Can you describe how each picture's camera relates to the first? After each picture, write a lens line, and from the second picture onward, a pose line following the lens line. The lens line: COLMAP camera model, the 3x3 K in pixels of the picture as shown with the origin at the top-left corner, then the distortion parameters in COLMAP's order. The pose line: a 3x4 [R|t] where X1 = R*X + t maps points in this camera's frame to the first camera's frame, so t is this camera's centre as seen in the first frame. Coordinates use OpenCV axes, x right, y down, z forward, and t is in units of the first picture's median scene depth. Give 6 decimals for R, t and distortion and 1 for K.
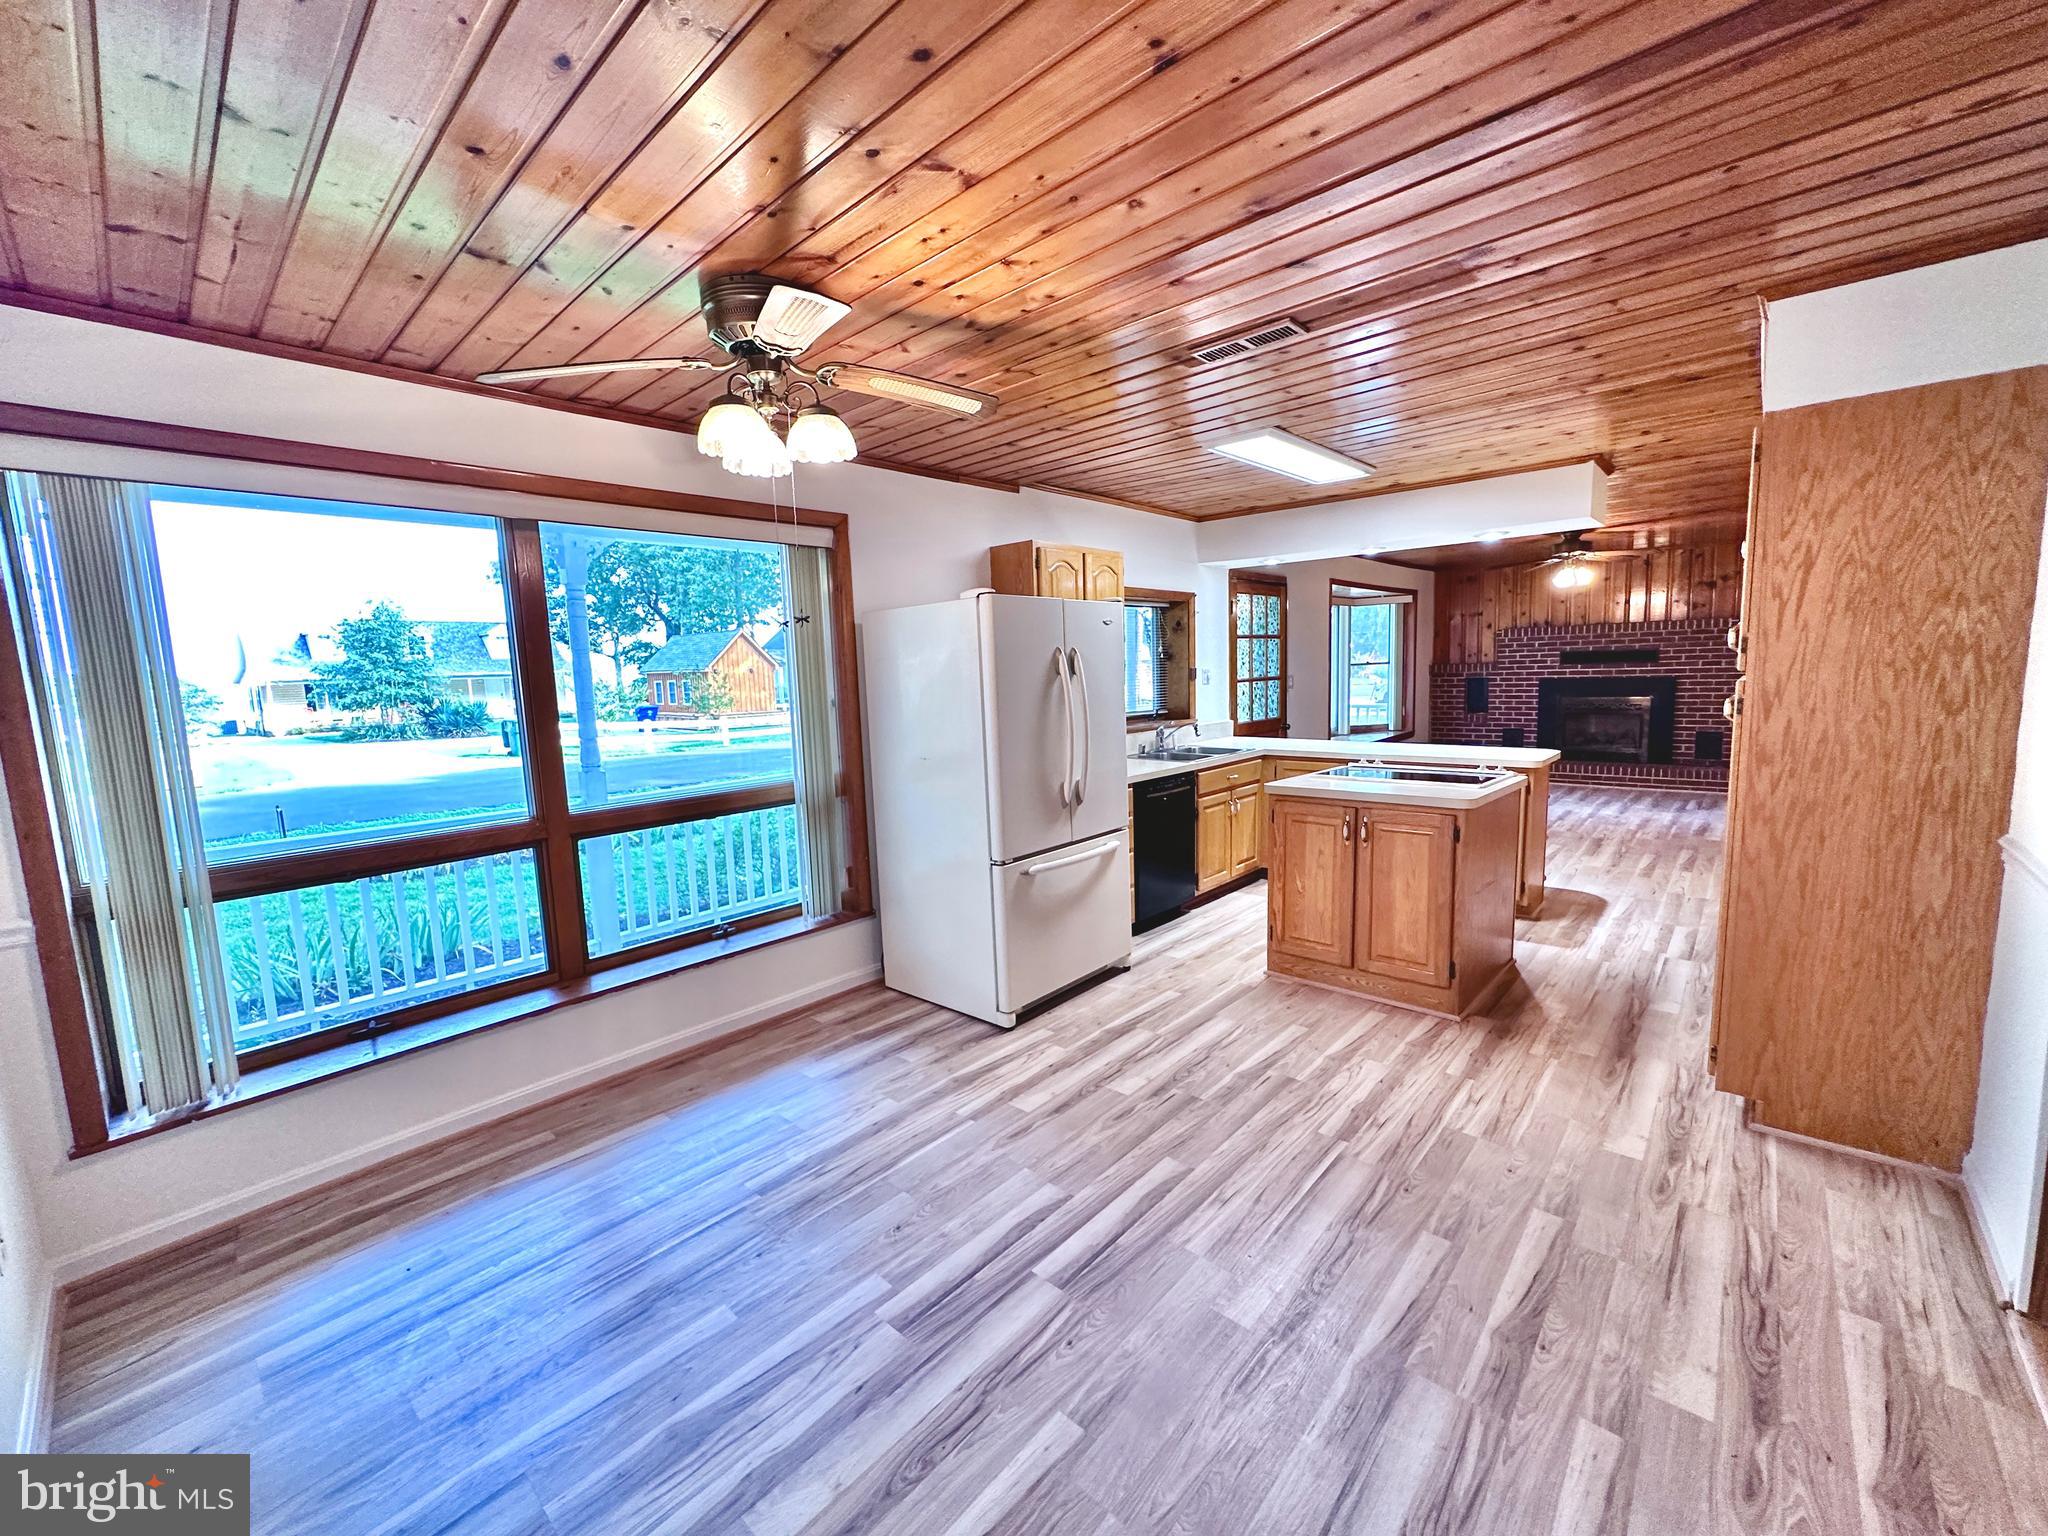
lens RADIAL K [[817.9, 0, 1024.0], [0, 817.9, 768.0], [0, 0, 1]] dist [-0.002516, 0.000127]
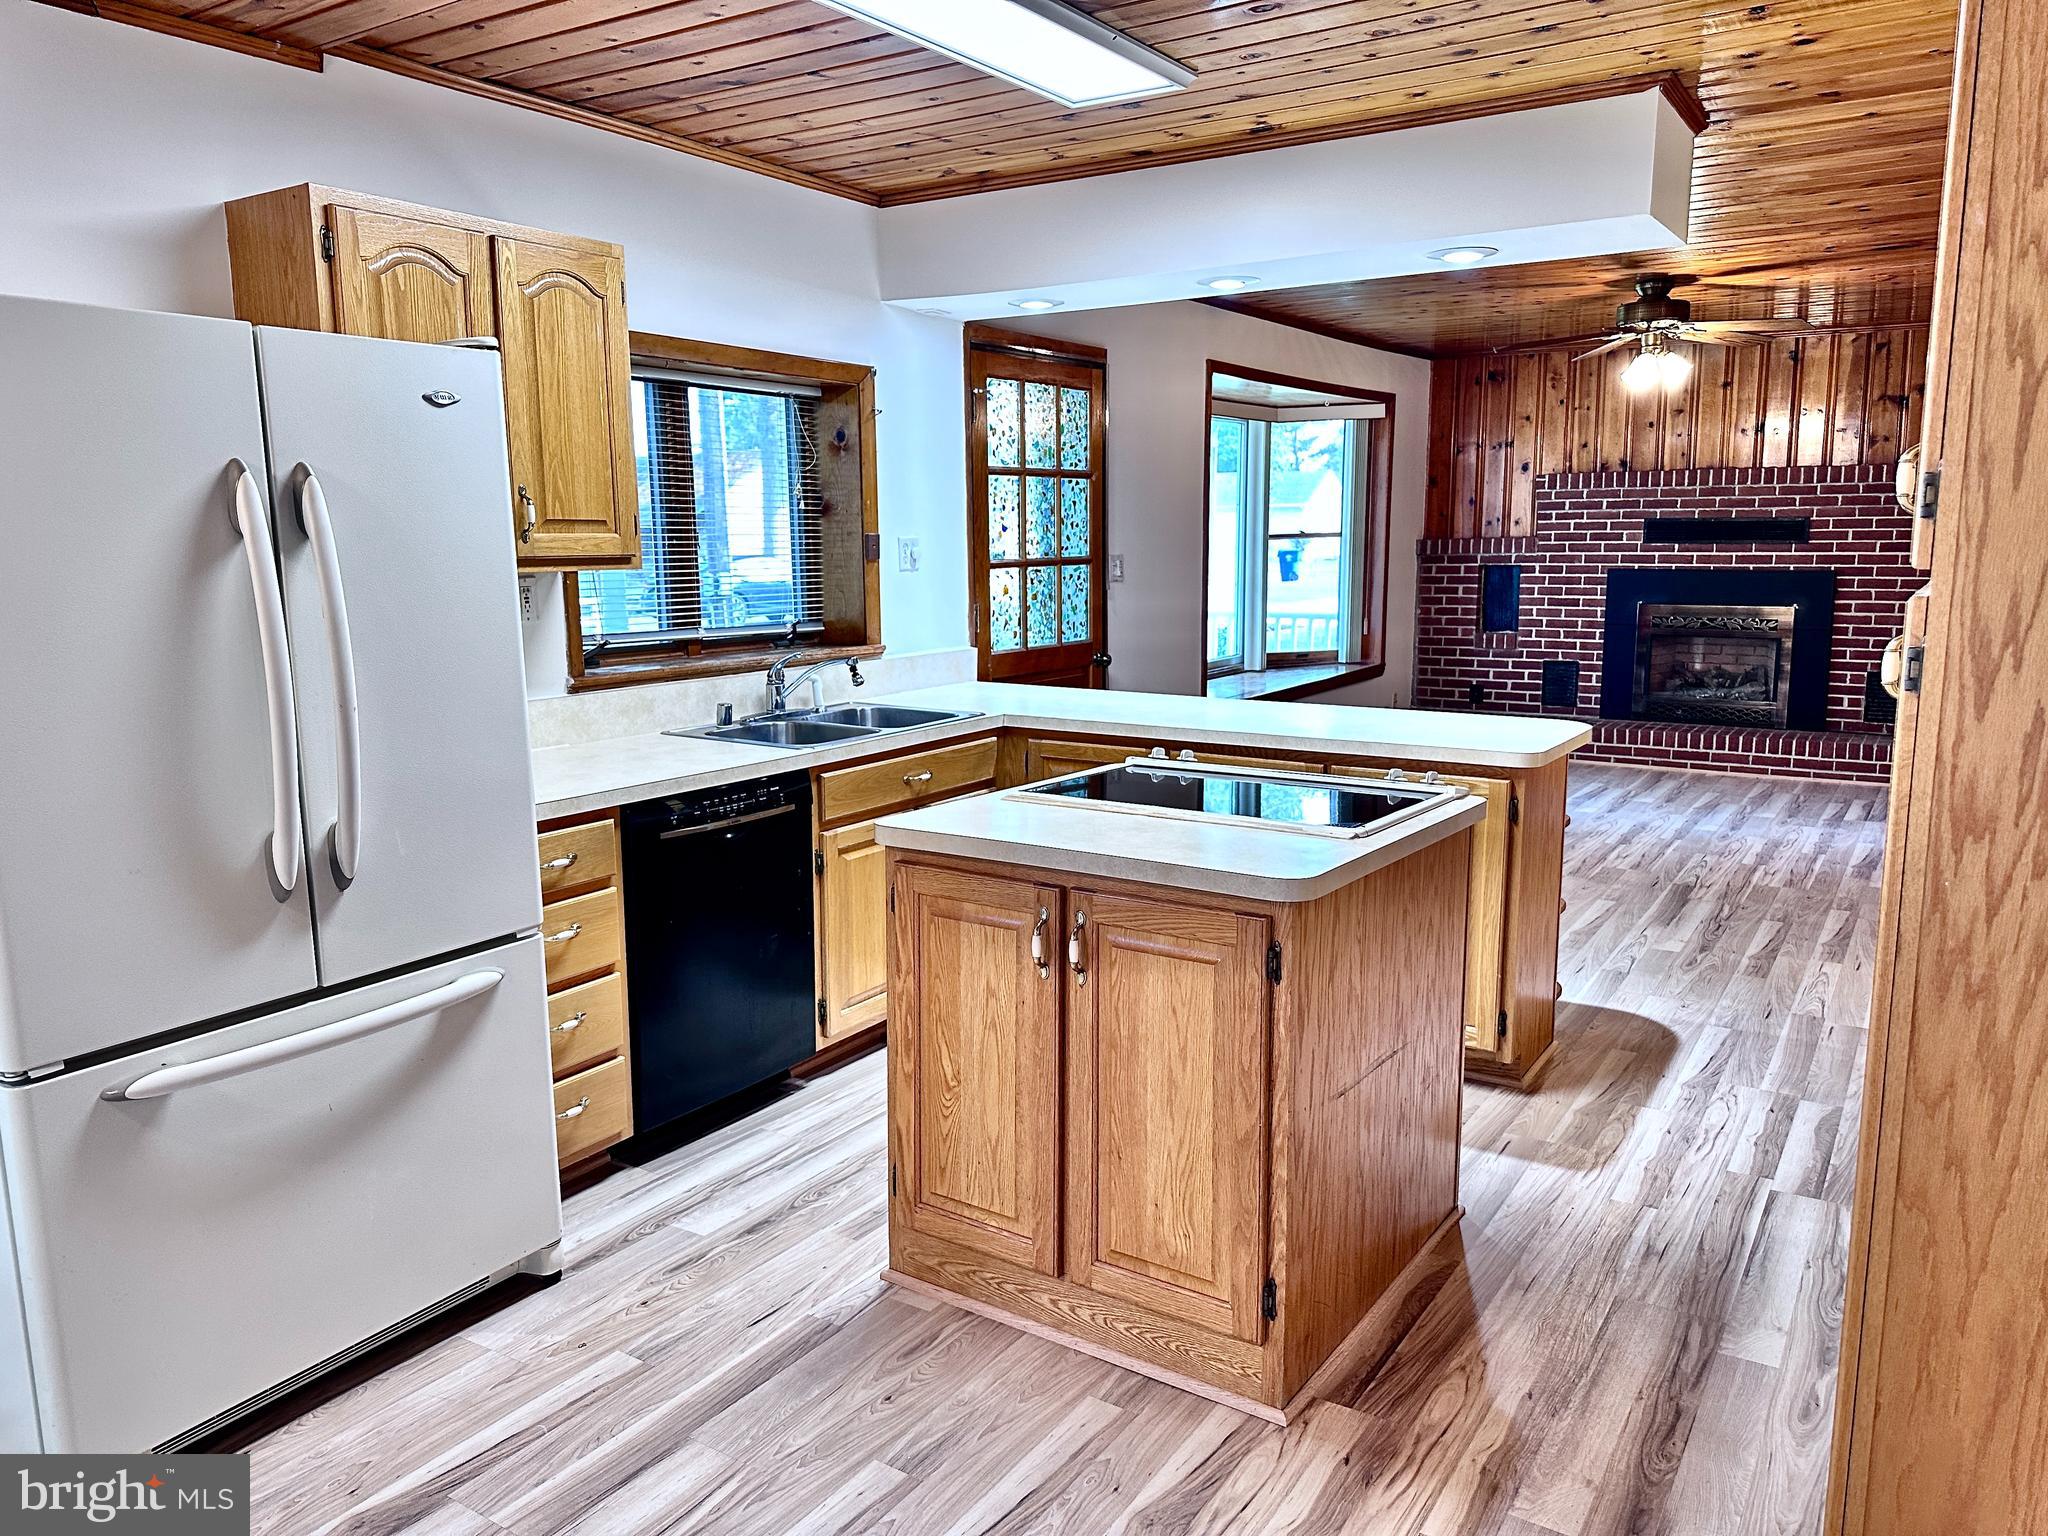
lens RADIAL K [[1439.7, 0, 1024.0], [0, 1439.7, 768.0], [0, 0, 1]] dist [0.082429, -0.137393]
pose [[0.987629, -0.001557, 0.156801, 0.219311], [-0.004520, 0.999253, 0.038391, -0.029960], [-0.156743, -0.038624, 0.986884, 0.241734]]
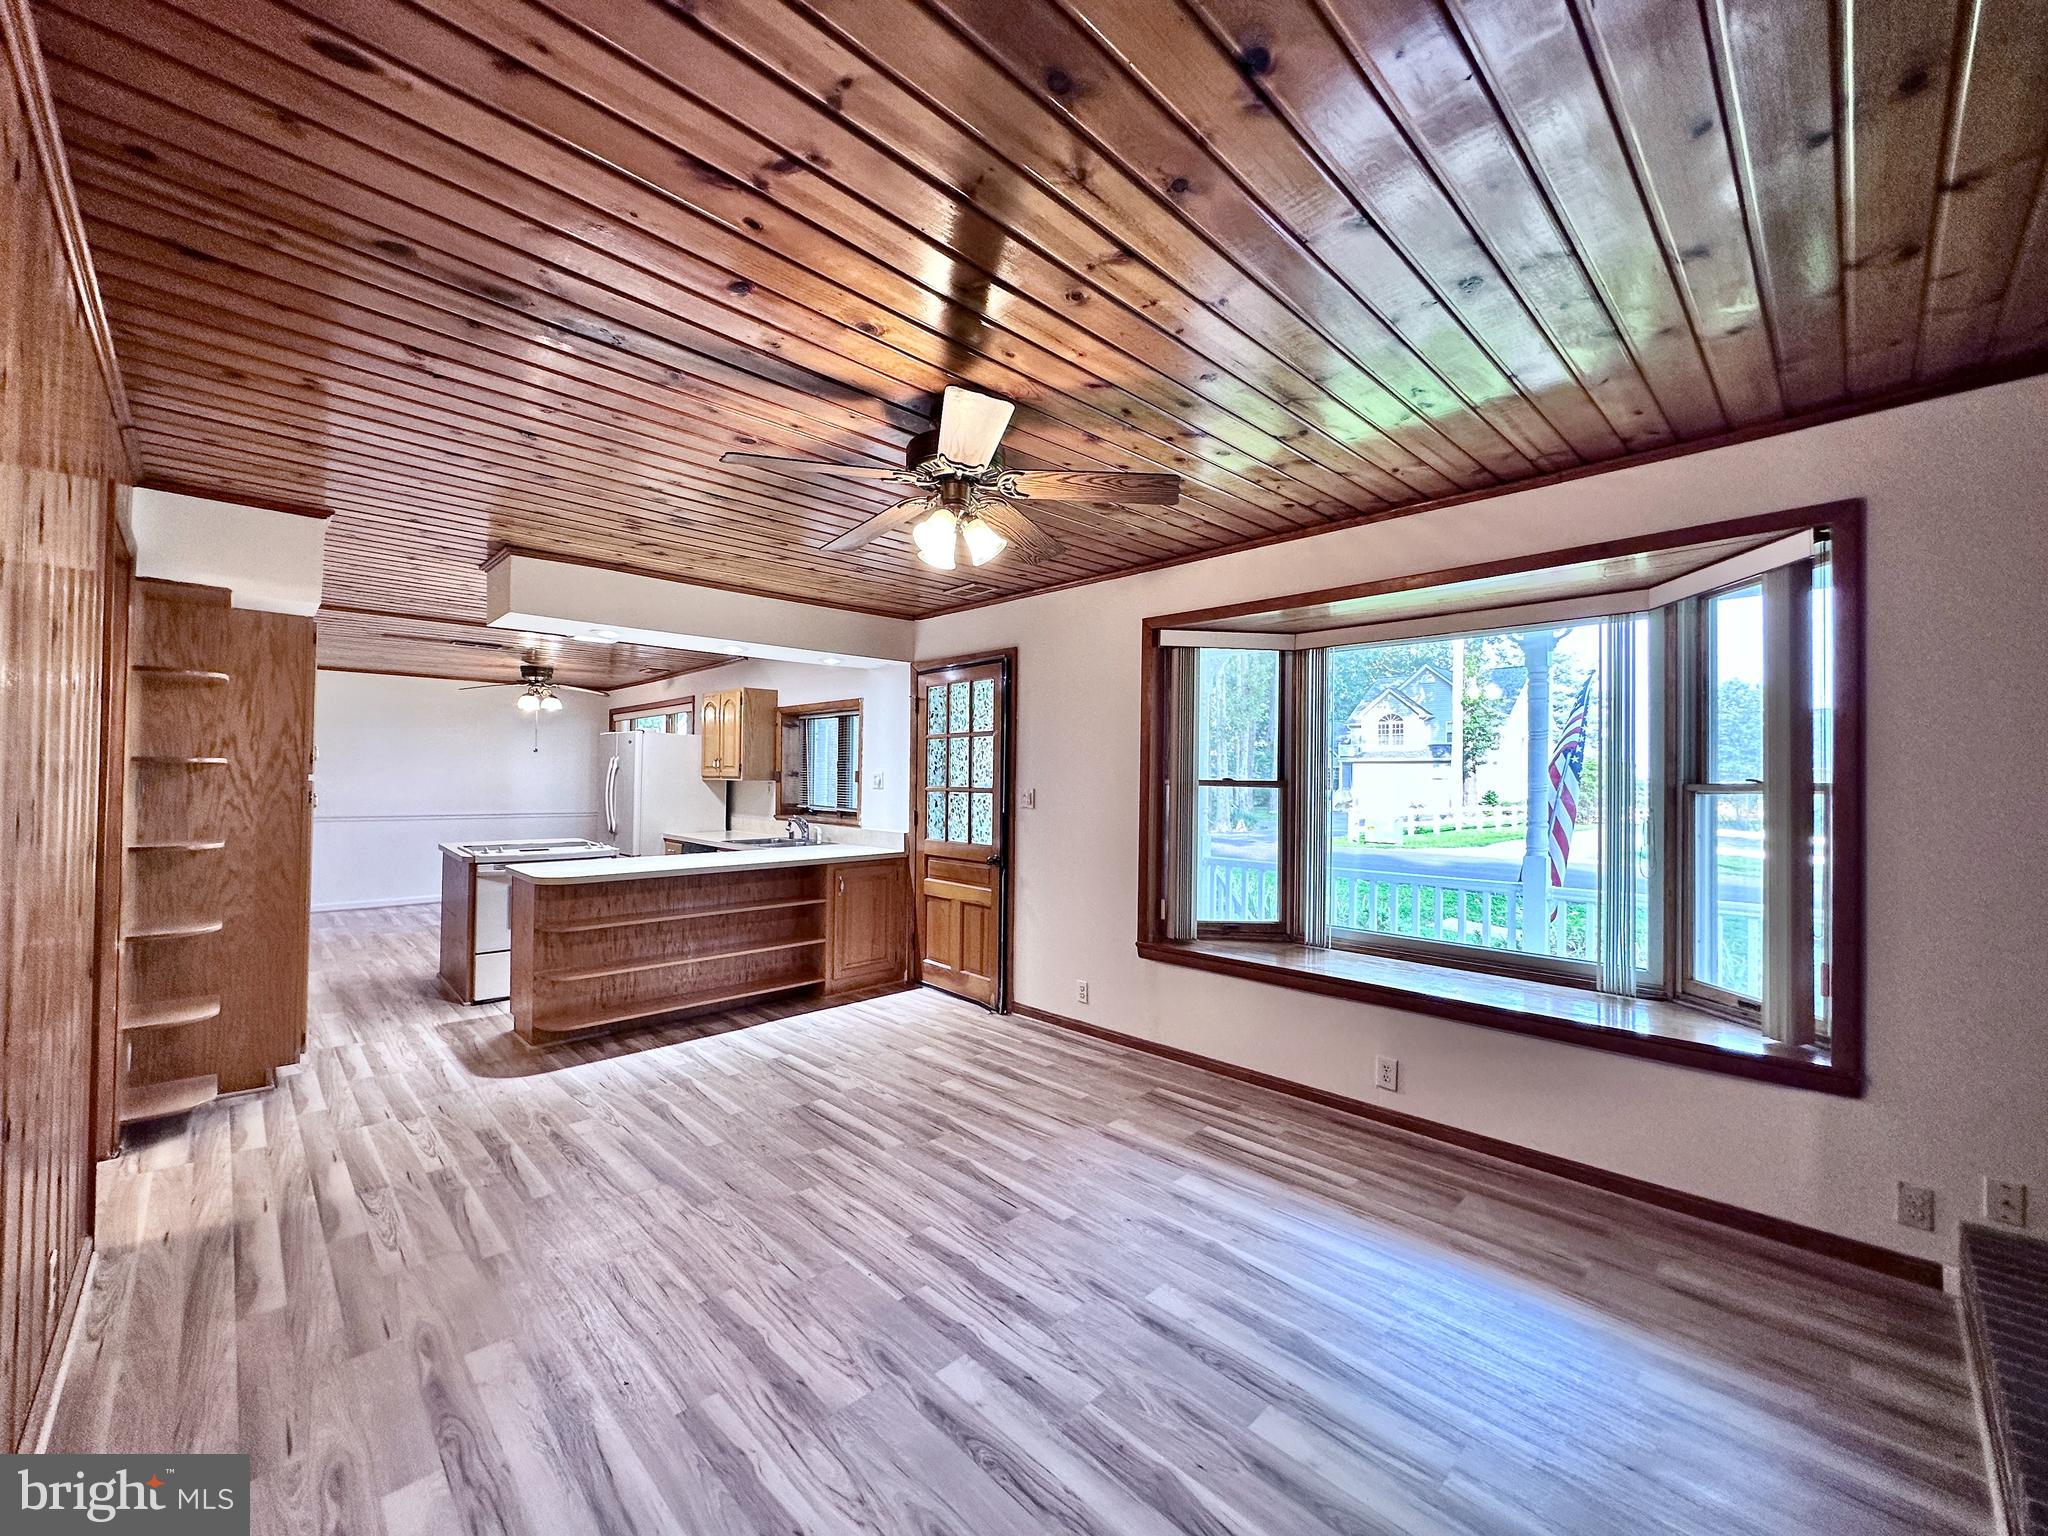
lens RADIAL K [[817.9, 0, 1024.0], [0, 817.9, 768.0], [0, 0, 1]] dist [-0.002516, 0.000127]
pose [[-0.060080, 0.019883, -0.997996, 1.605437], [-0.127895, 0.991408, 0.027451, -0.239903], [0.989966, 0.129288, -0.057021, 1.680697]]
